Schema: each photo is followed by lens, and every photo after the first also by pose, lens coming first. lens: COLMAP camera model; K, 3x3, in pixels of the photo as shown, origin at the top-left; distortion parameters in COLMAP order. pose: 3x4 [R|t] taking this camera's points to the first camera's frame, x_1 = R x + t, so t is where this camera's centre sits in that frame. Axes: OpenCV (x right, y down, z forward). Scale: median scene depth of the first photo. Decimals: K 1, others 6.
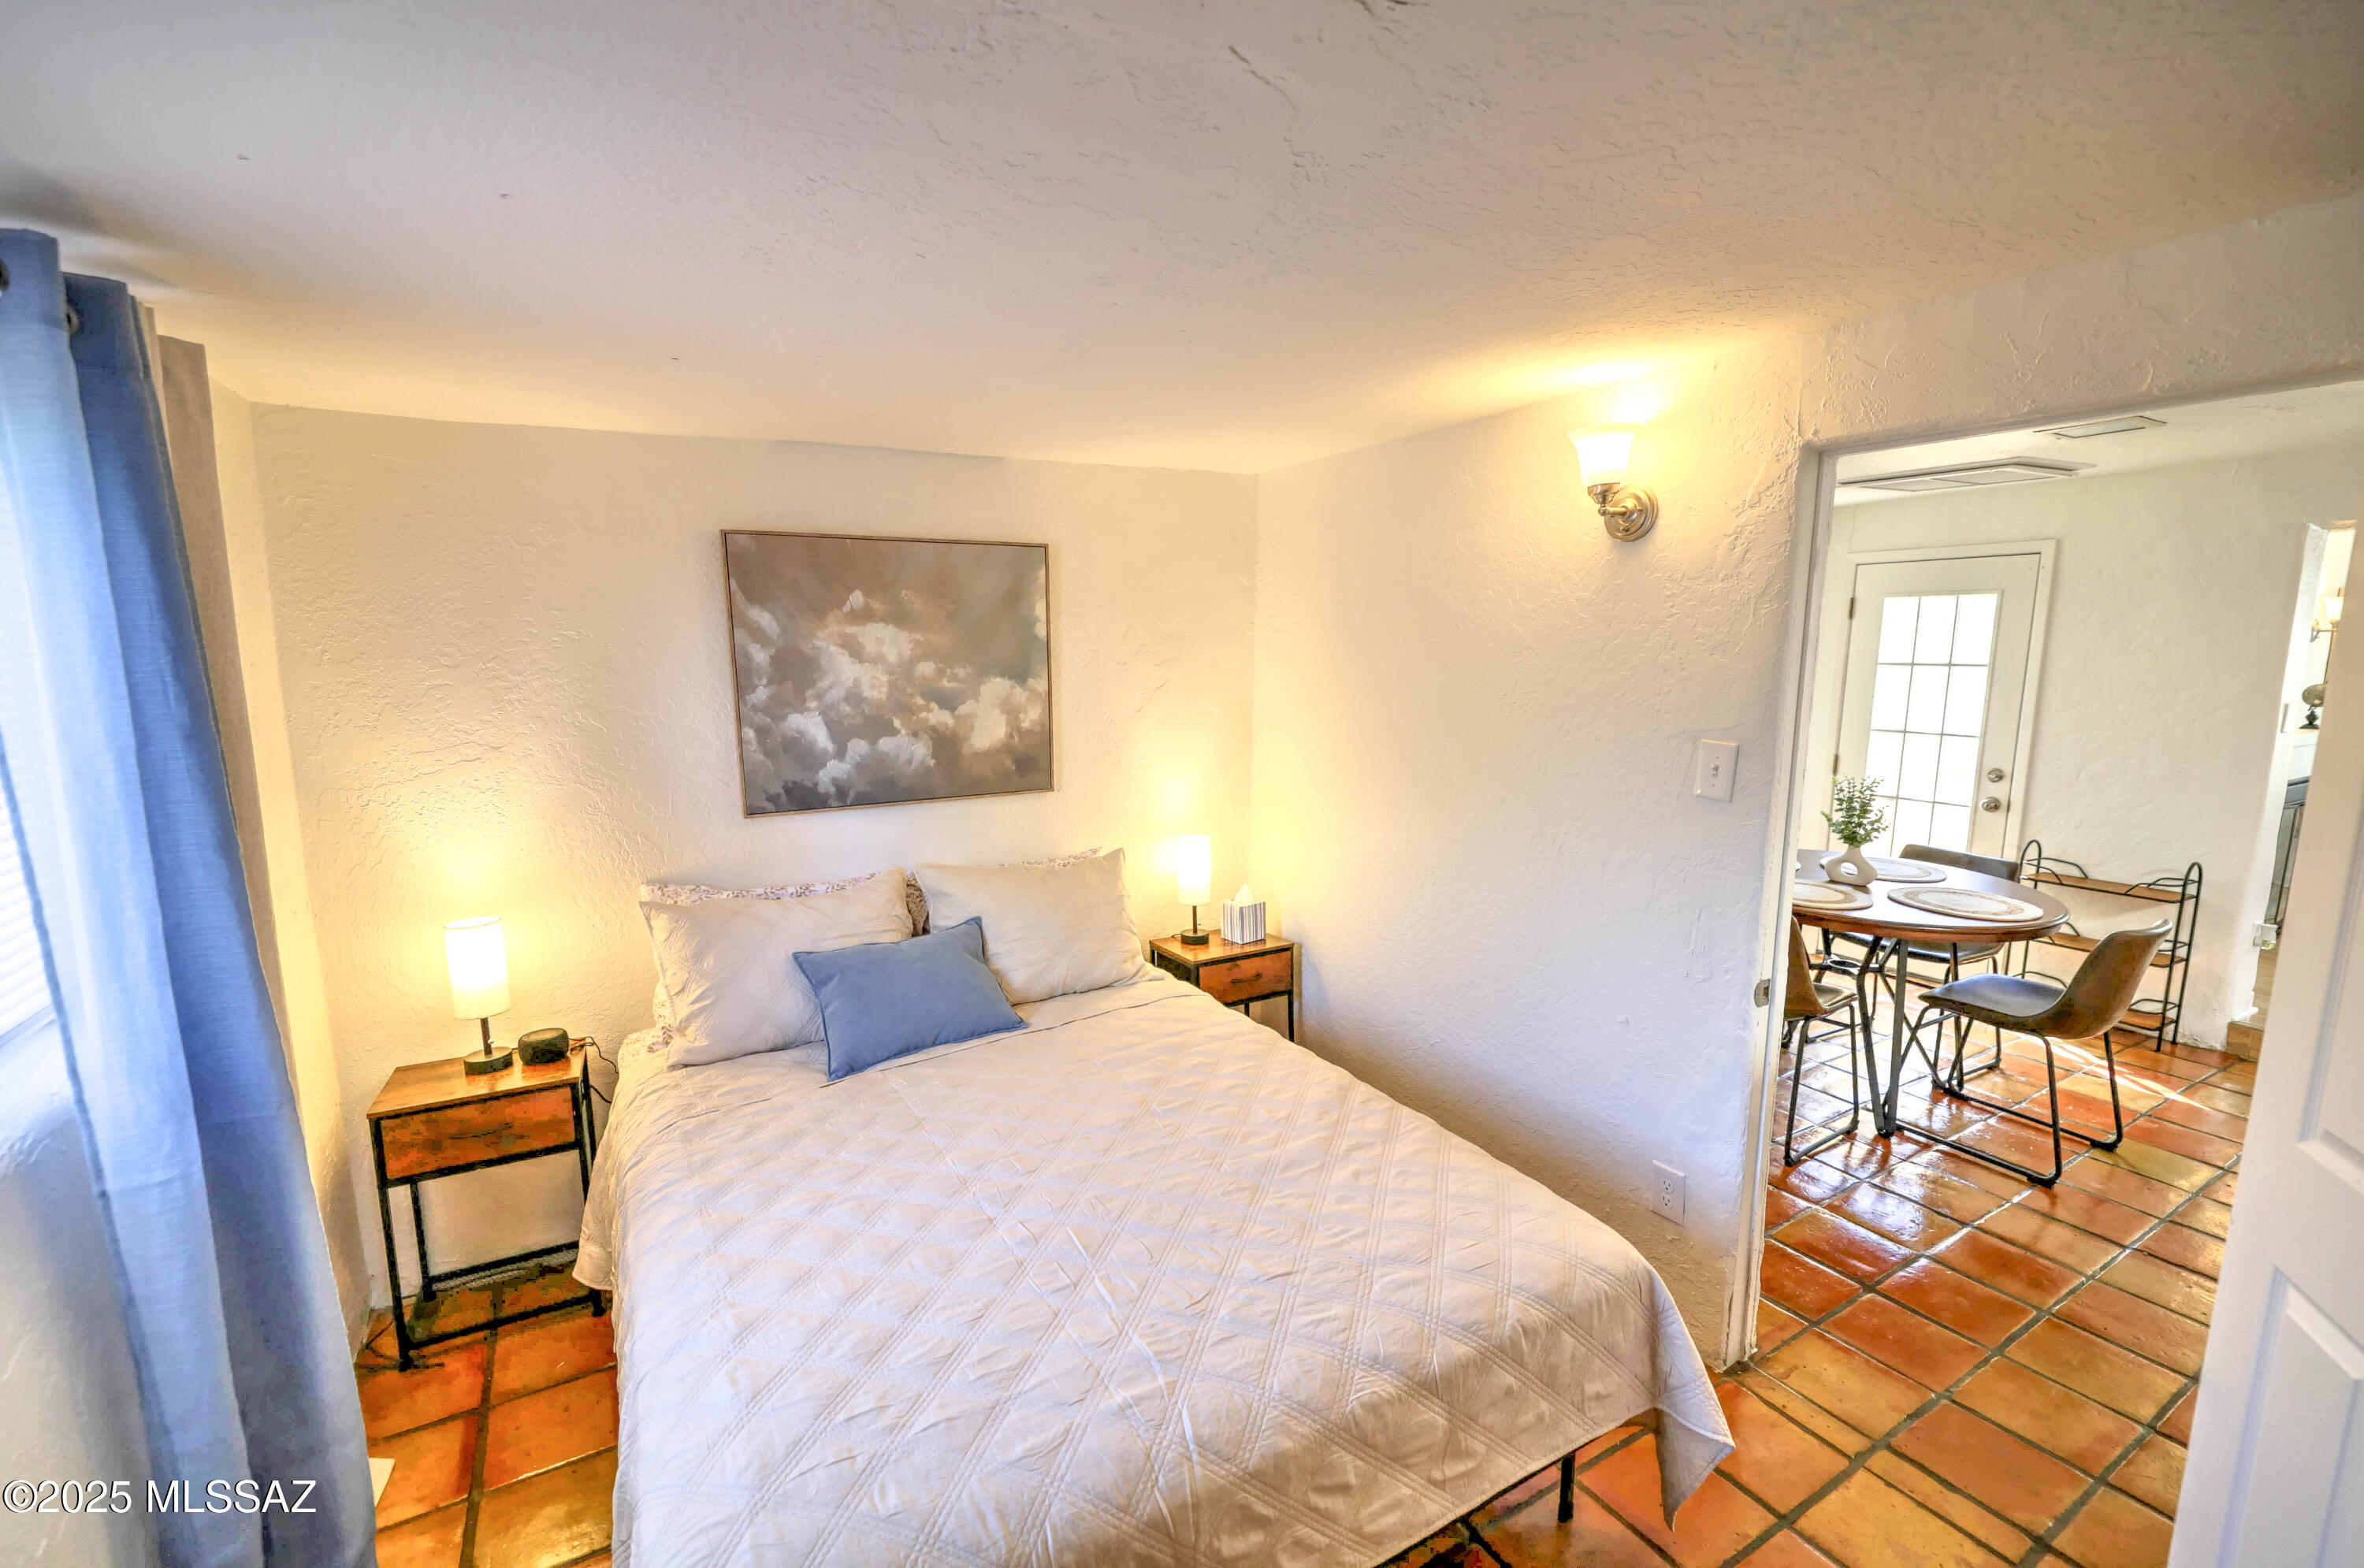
lens RADIAL K [[992.8, 0, 1175.5], [0, 992.8, 797.5], [0, 0, 1]] dist [-0.000281, -0.000328]
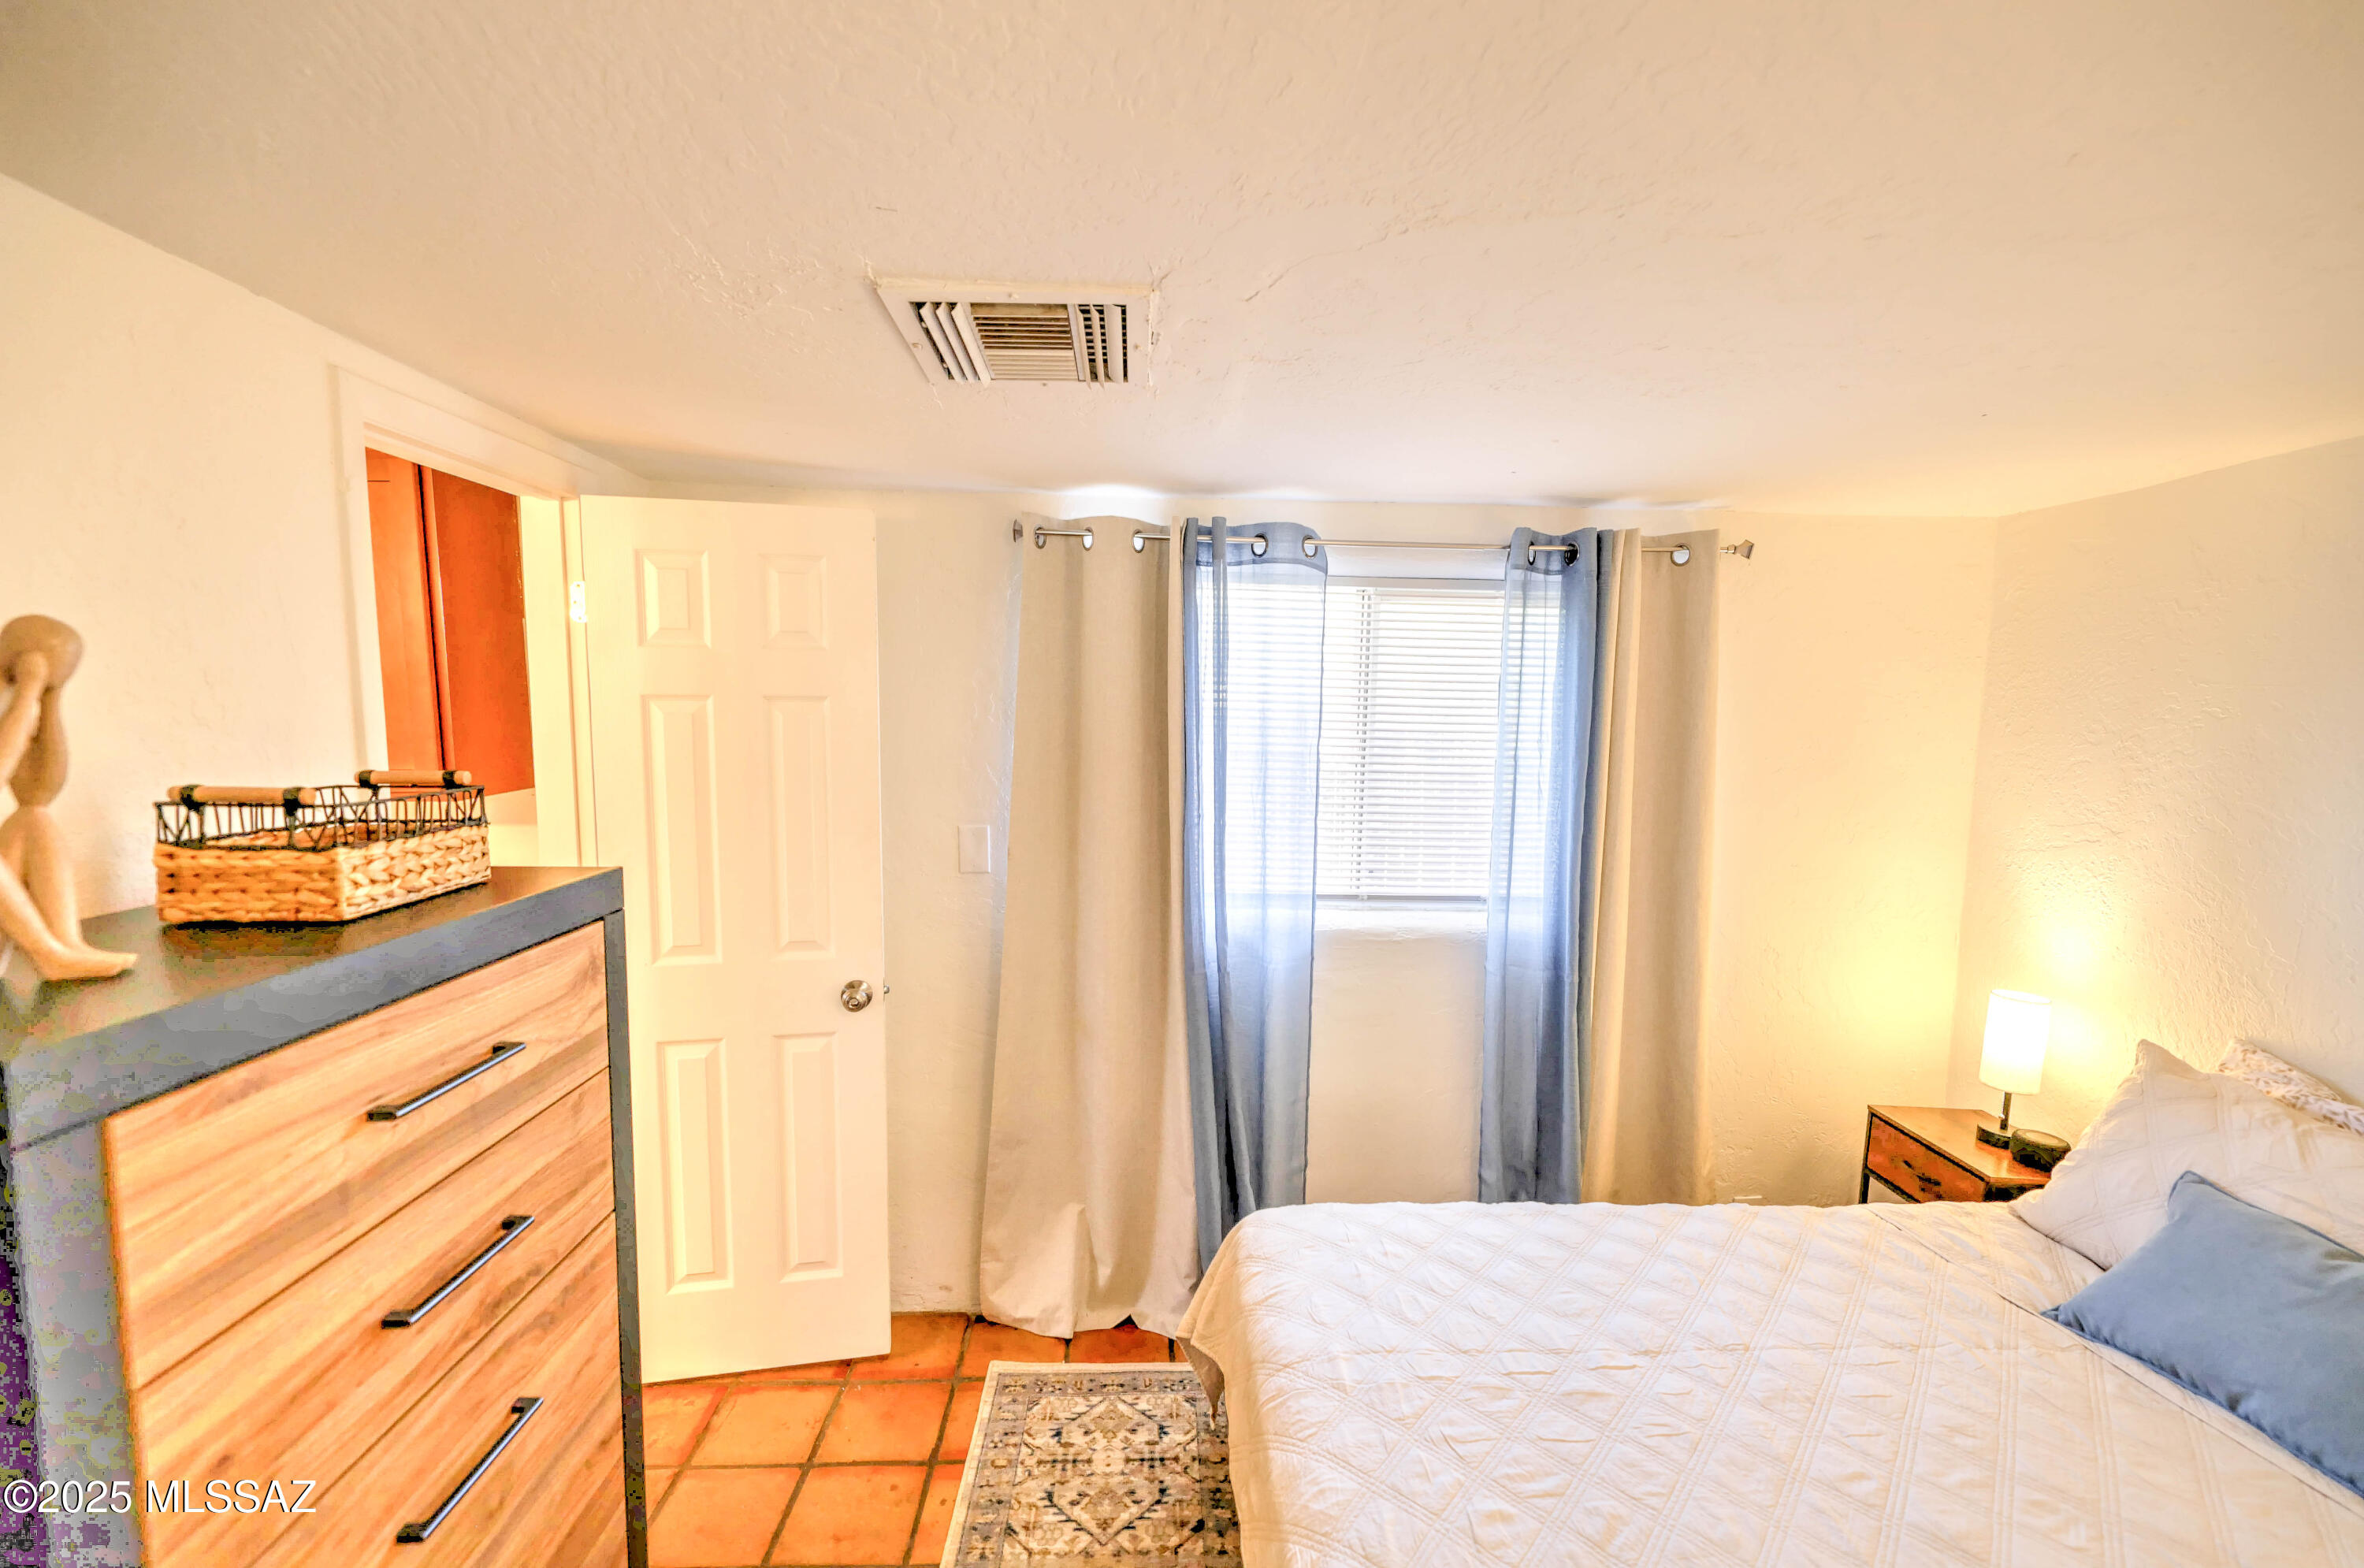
lens RADIAL K [[992.8, 0, 1175.4], [0, 992.8, 798.6], [0, 0, 1]] dist [-0.000281, -0.000328]
pose [[-0.473424, 0.083202, -0.876896, 0.450666], [-0.147952, 0.973873, 0.172281, -0.093038], [0.868320, 0.211301, -0.448745, 0.545240]]
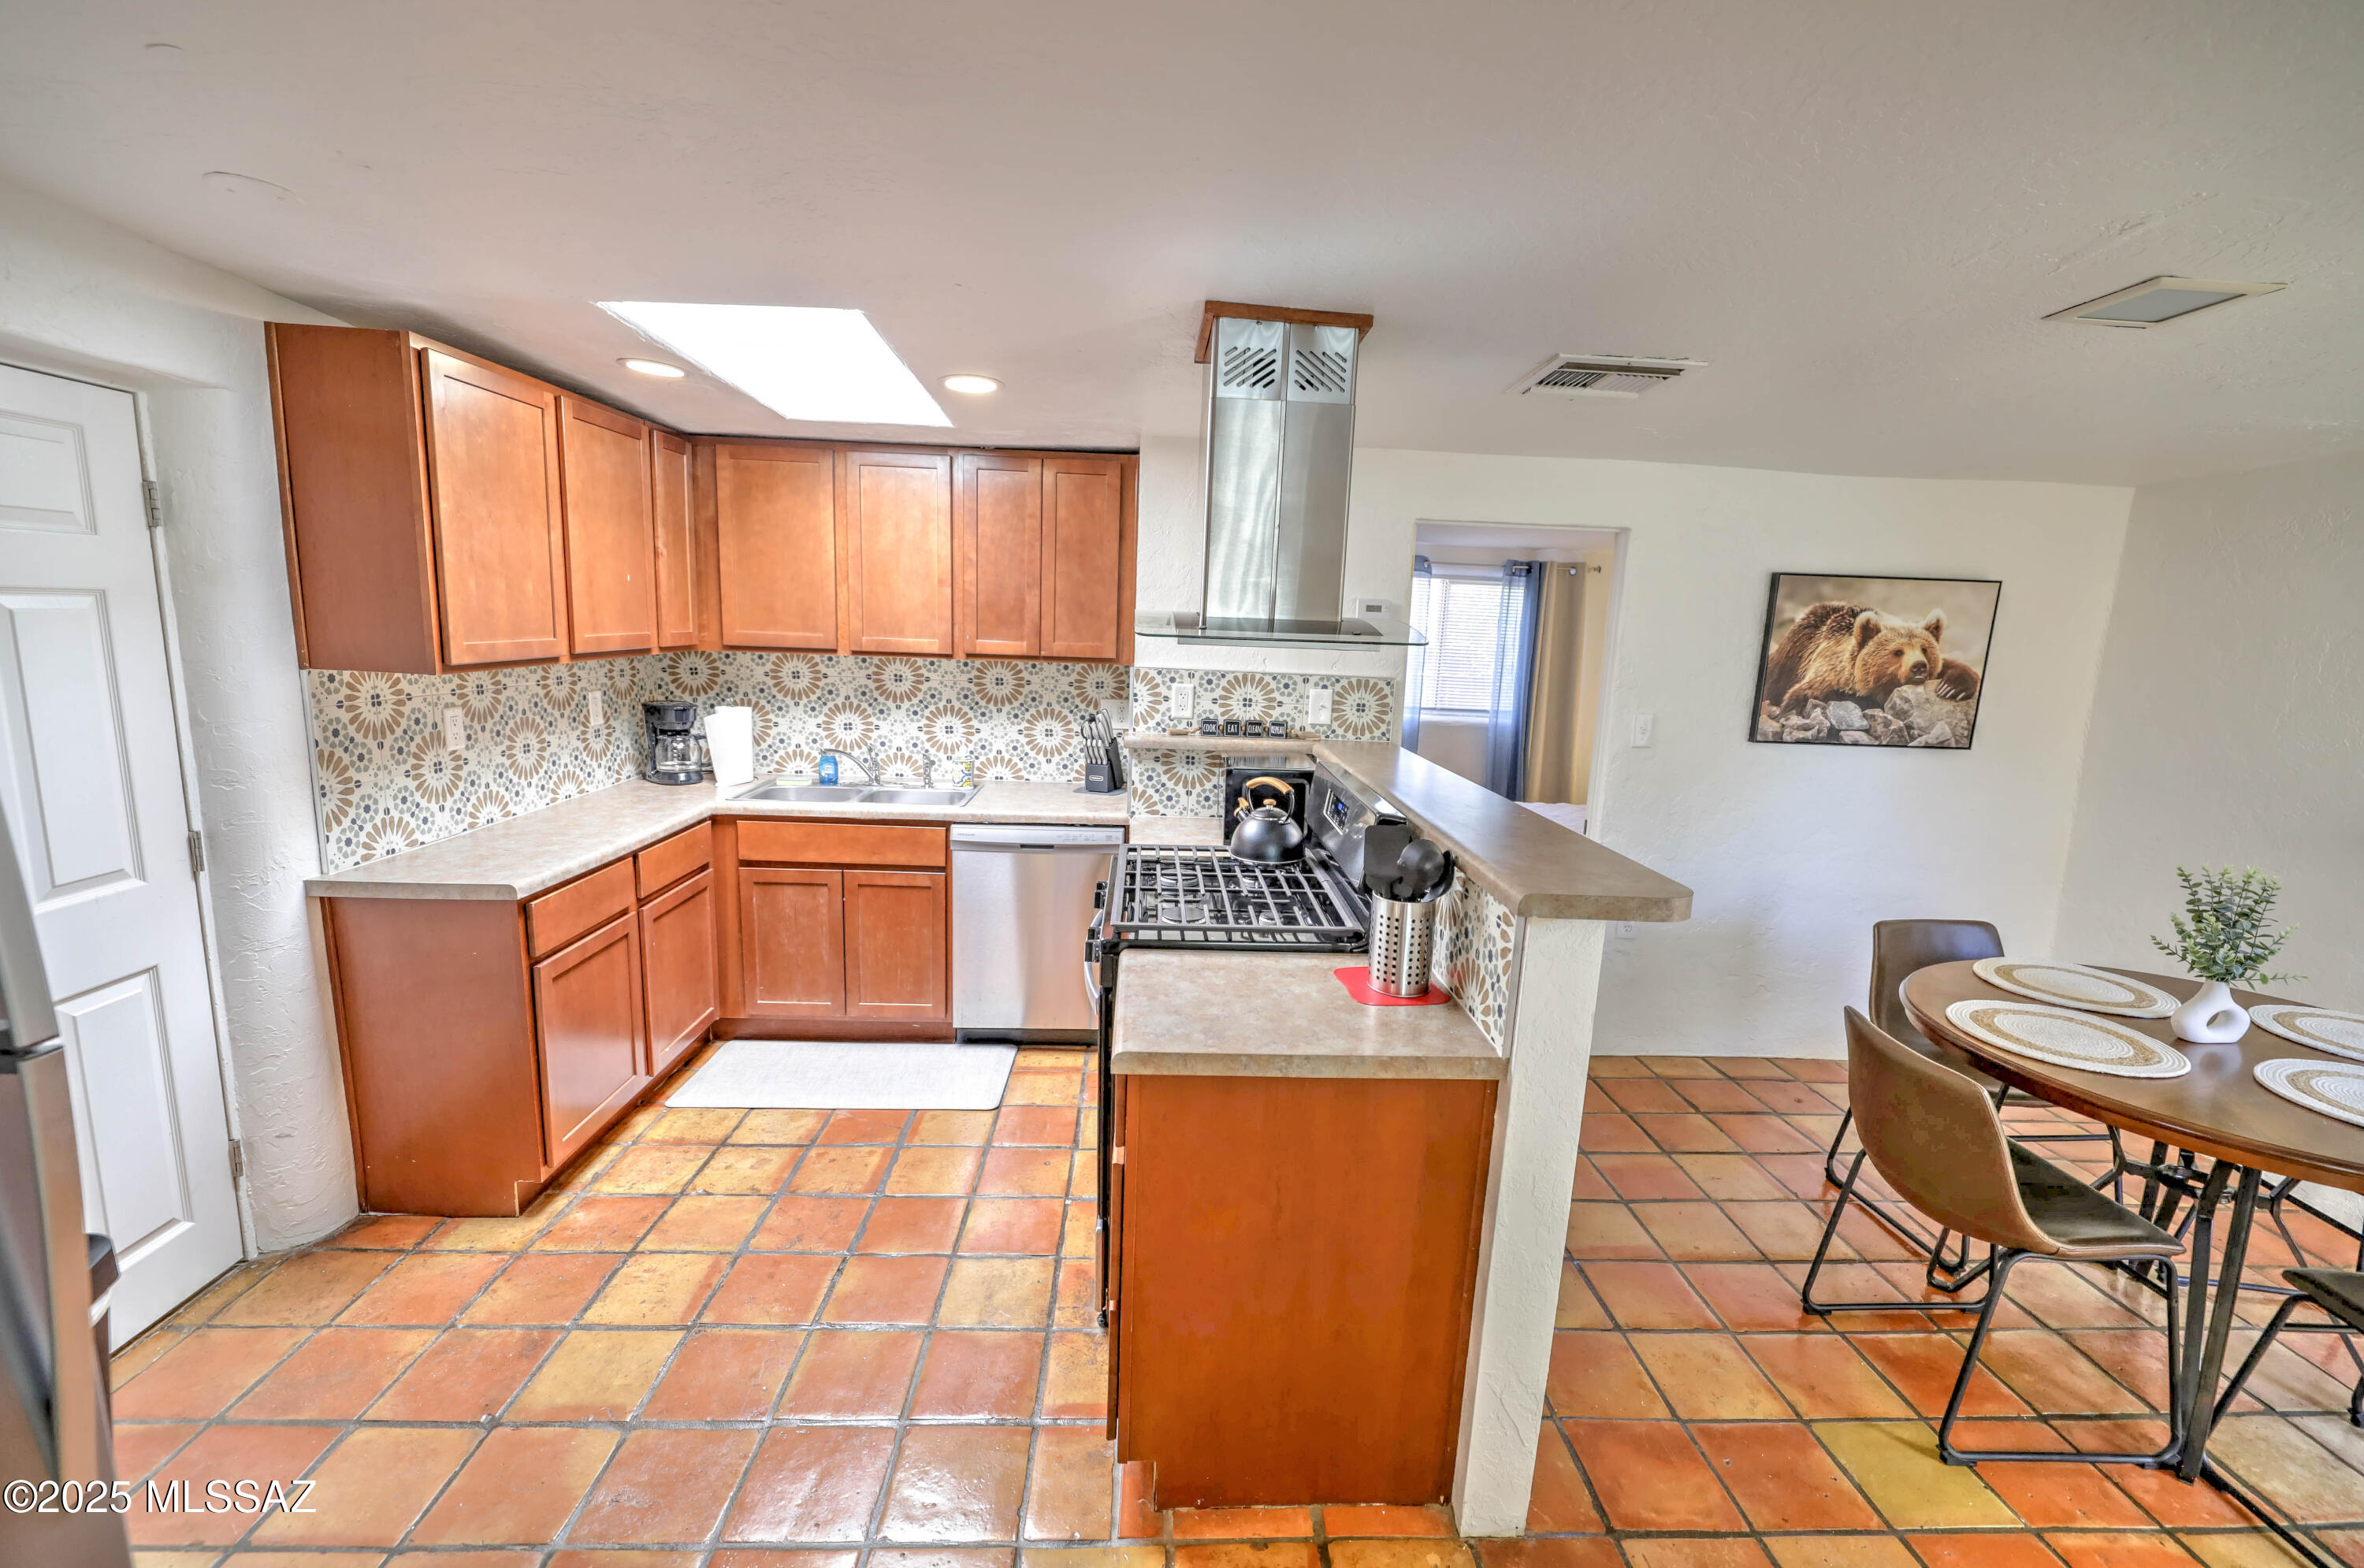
lens RADIAL K [[992.8, 0, 1194.2], [0, 992.8, 793.3], [0, 0, 1]] dist [-0.000281, -0.000328]
pose [[-0.466741, 0.130189, -0.874759, 1.787505], [-0.173259, 0.956479, 0.234796, -0.117471], [0.867257, 0.261148, -0.423871, 0.819232]]
